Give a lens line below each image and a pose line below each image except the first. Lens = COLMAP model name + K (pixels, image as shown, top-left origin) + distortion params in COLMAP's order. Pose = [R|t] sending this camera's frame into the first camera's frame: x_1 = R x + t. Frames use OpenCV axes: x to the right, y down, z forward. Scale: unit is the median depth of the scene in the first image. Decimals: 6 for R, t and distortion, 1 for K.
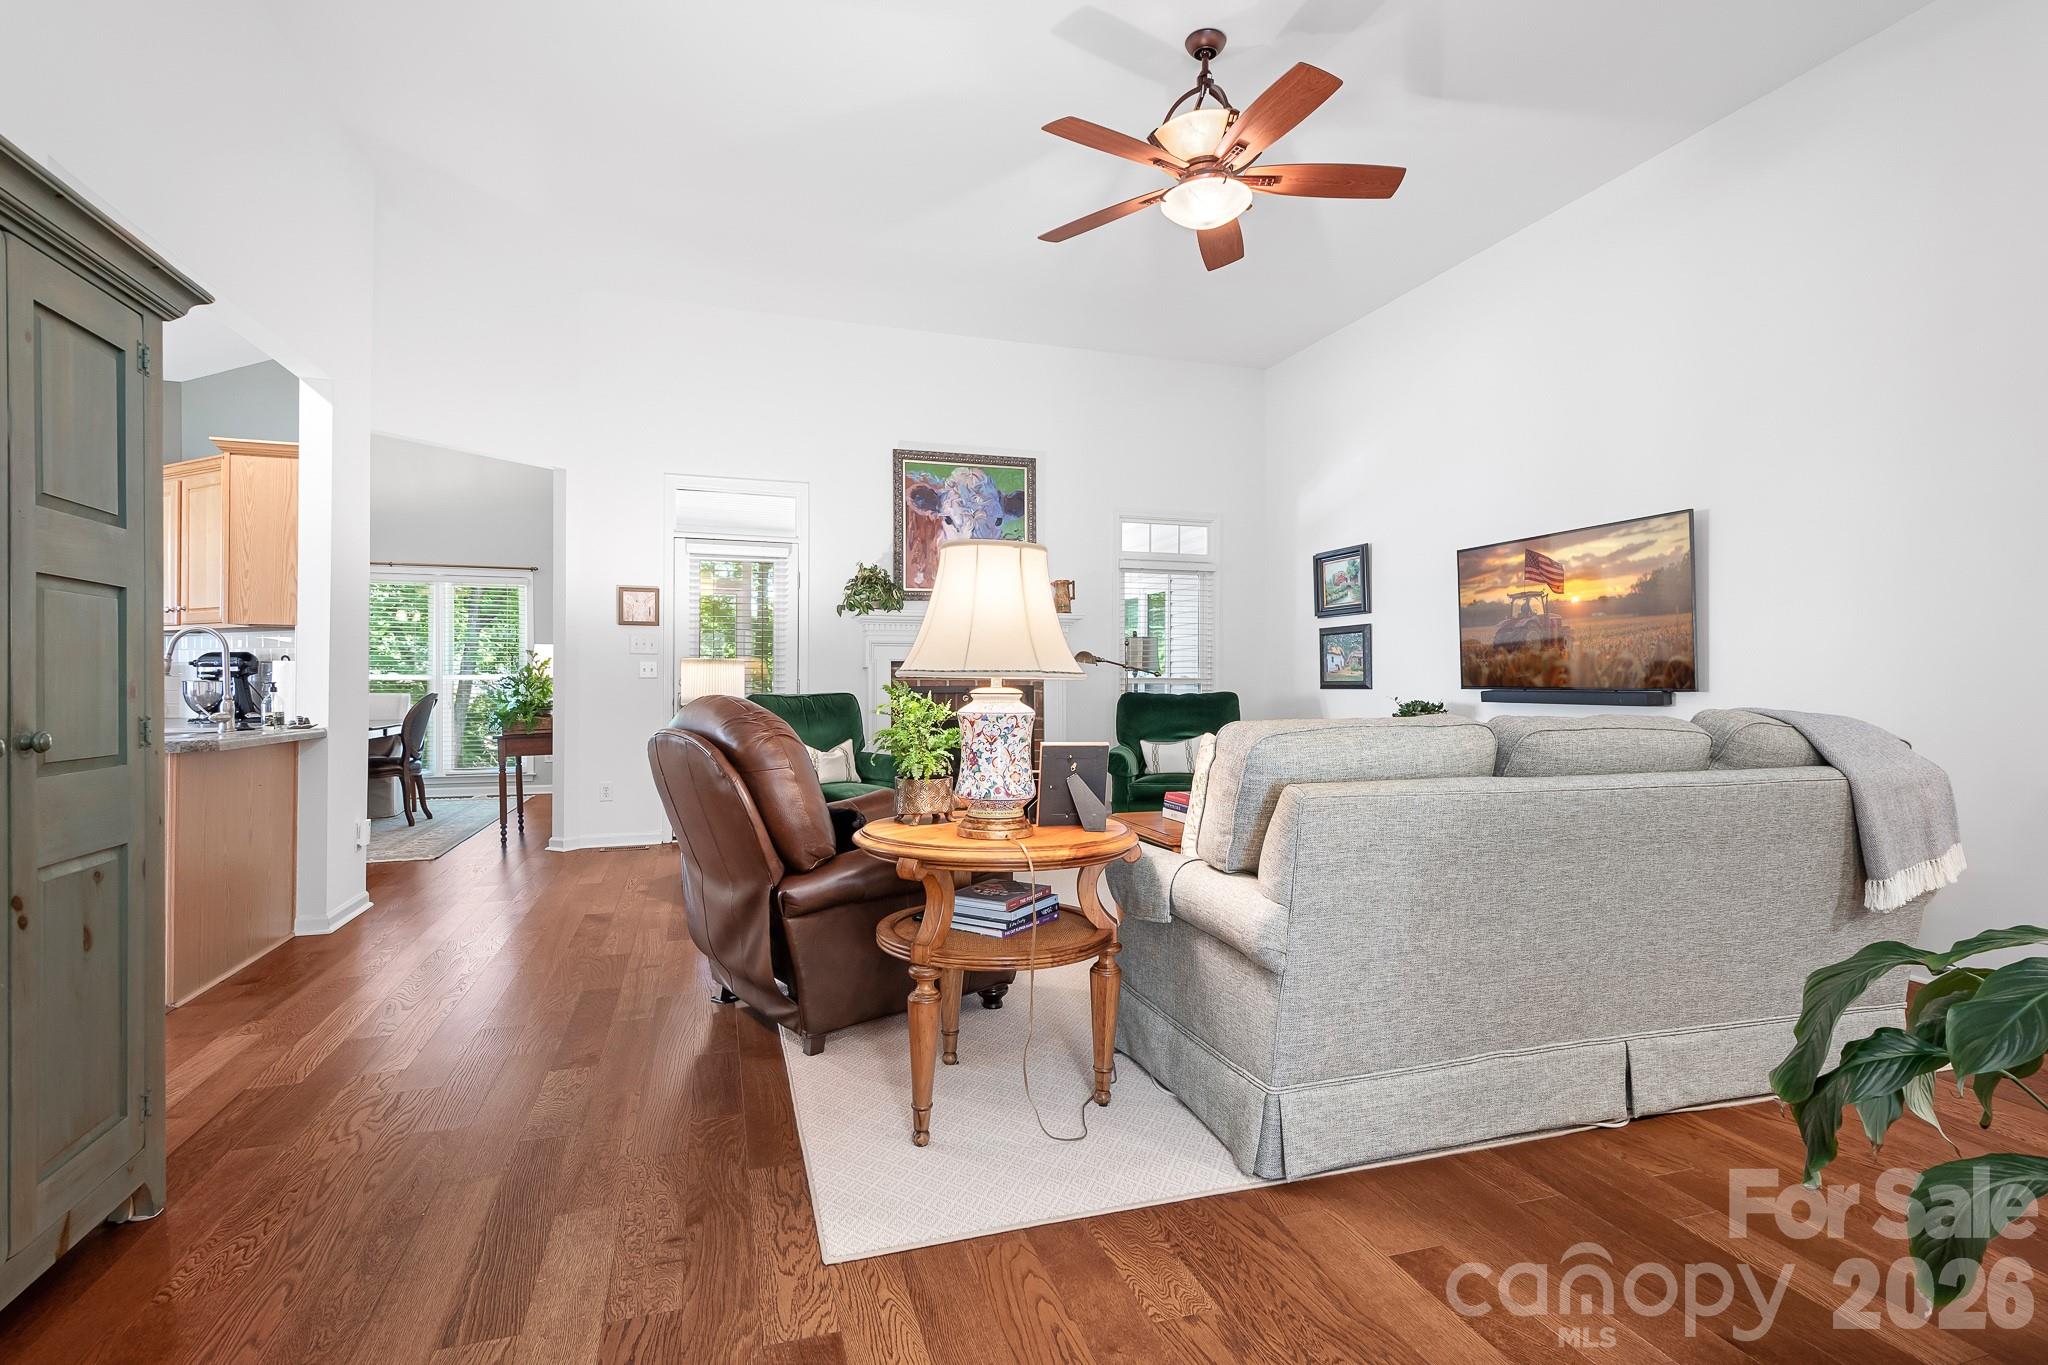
lens RADIAL K [[960.4, 0, 1024.0], [0, 960.4, 682.5], [0, 0, 1]] dist [0.001998, 0.000240]
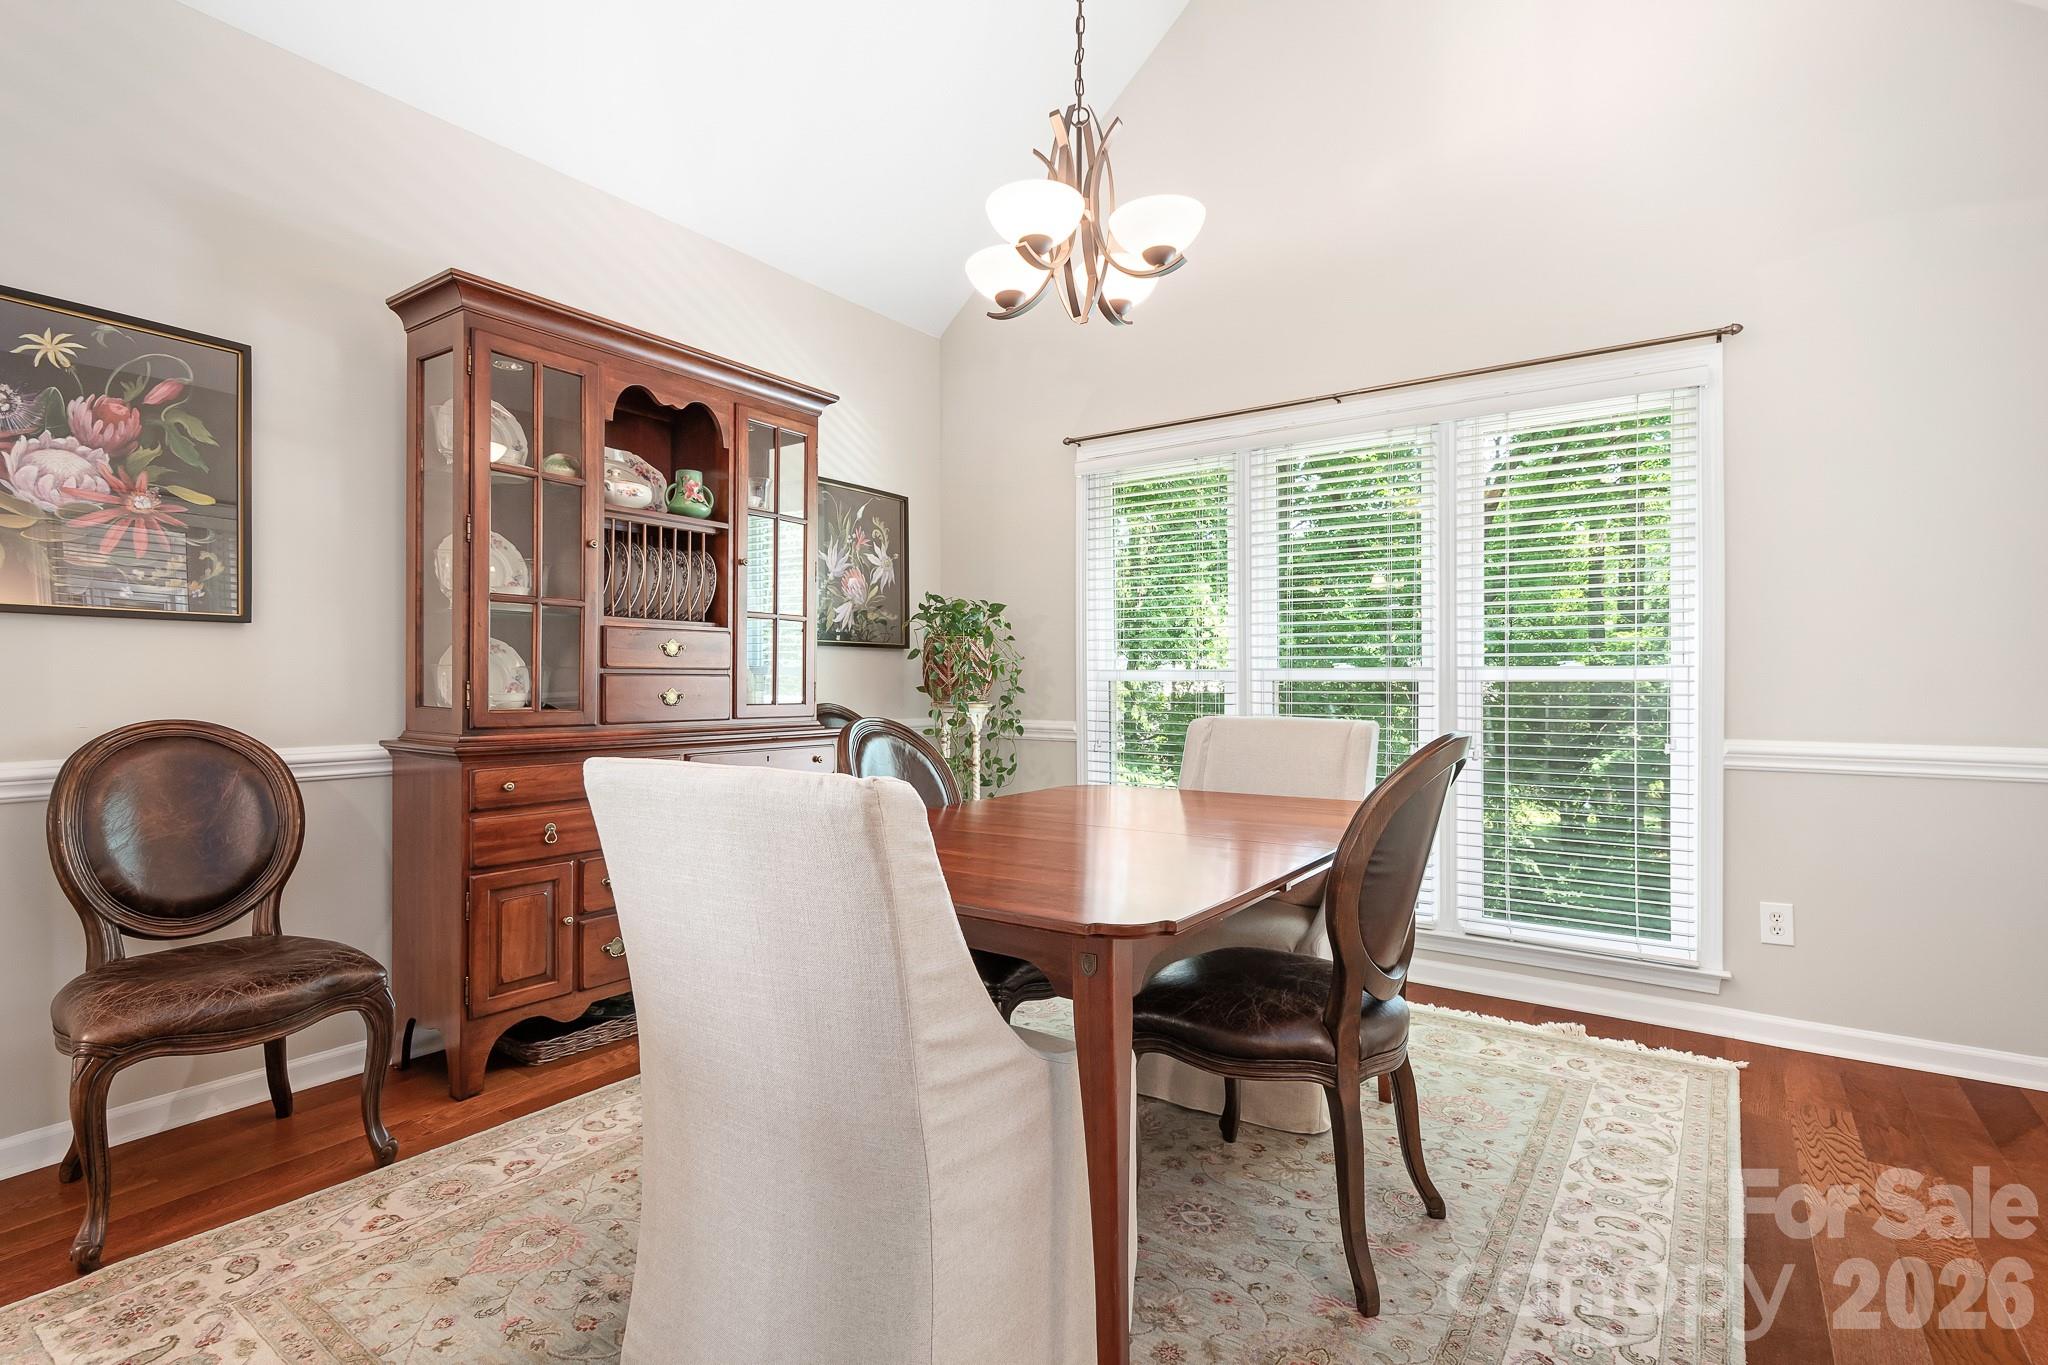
lens RADIAL K [[960.4, 0, 1024.0], [0, 960.4, 682.5], [0, 0, 1]] dist [0.001998, 0.000240]
pose [[0.595148, 0.001757, -0.803614, -0.436178], [-0.002722, 0.999996, 0.000170, -0.001992], [0.803611, 0.002086, 0.595151, 0.693431]]
